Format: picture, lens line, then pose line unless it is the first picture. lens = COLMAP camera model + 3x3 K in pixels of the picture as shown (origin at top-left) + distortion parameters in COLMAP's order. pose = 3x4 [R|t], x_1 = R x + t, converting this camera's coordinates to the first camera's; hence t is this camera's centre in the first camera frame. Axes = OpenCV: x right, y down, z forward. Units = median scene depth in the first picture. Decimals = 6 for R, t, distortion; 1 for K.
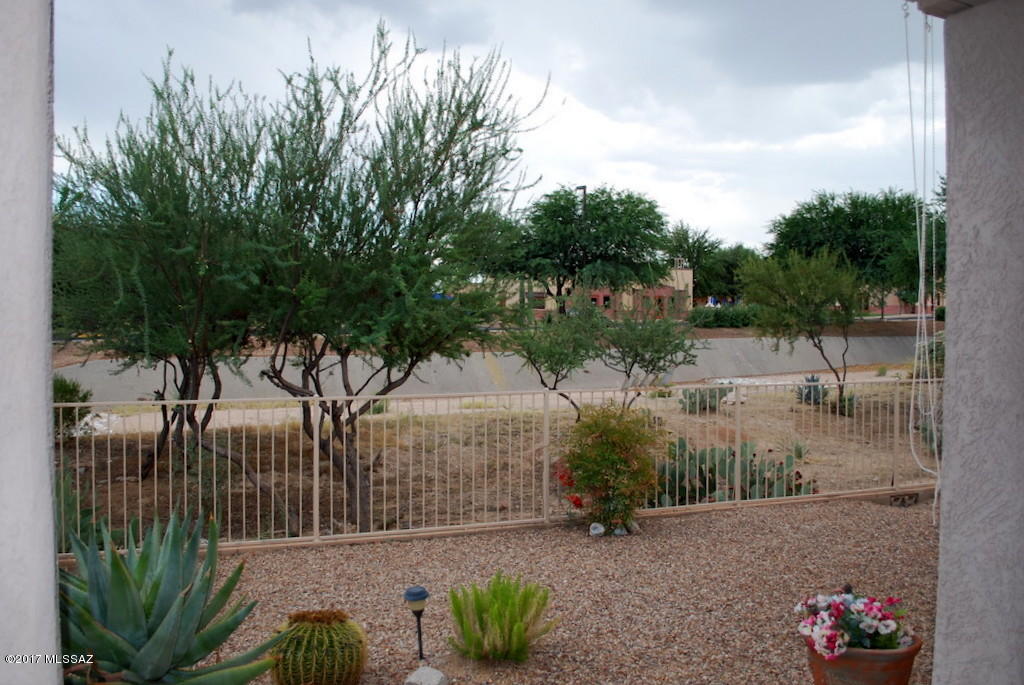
lens RADIAL K [[837.2, 0, 512.0], [0, 837.2, 342.5], [0, 0, 1]] dist [-0.077511, 0.000442]
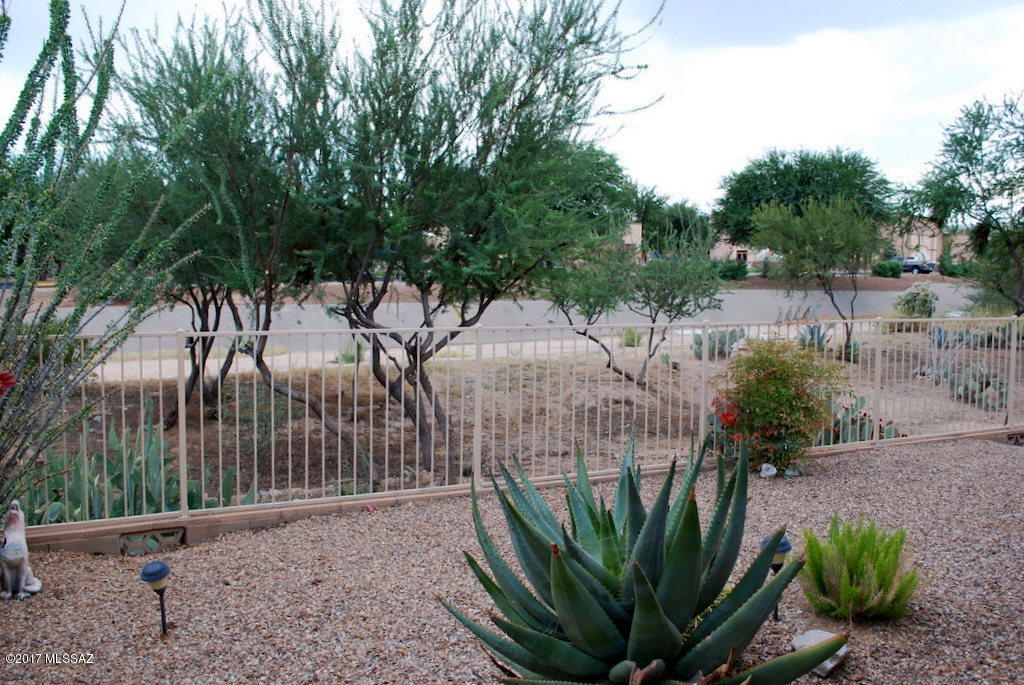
lens RADIAL K [[816.5, 0, 512.0], [0, 816.5, 342.5], [0, 0, 1]] dist [-0.080644, 0.006025]
pose [[0.996733, 0.001251, 0.080756, -0.106700], [-0.005793, 0.998412, 0.056035, 0.013135], [-0.080558, -0.056320, 0.995158, 0.053438]]
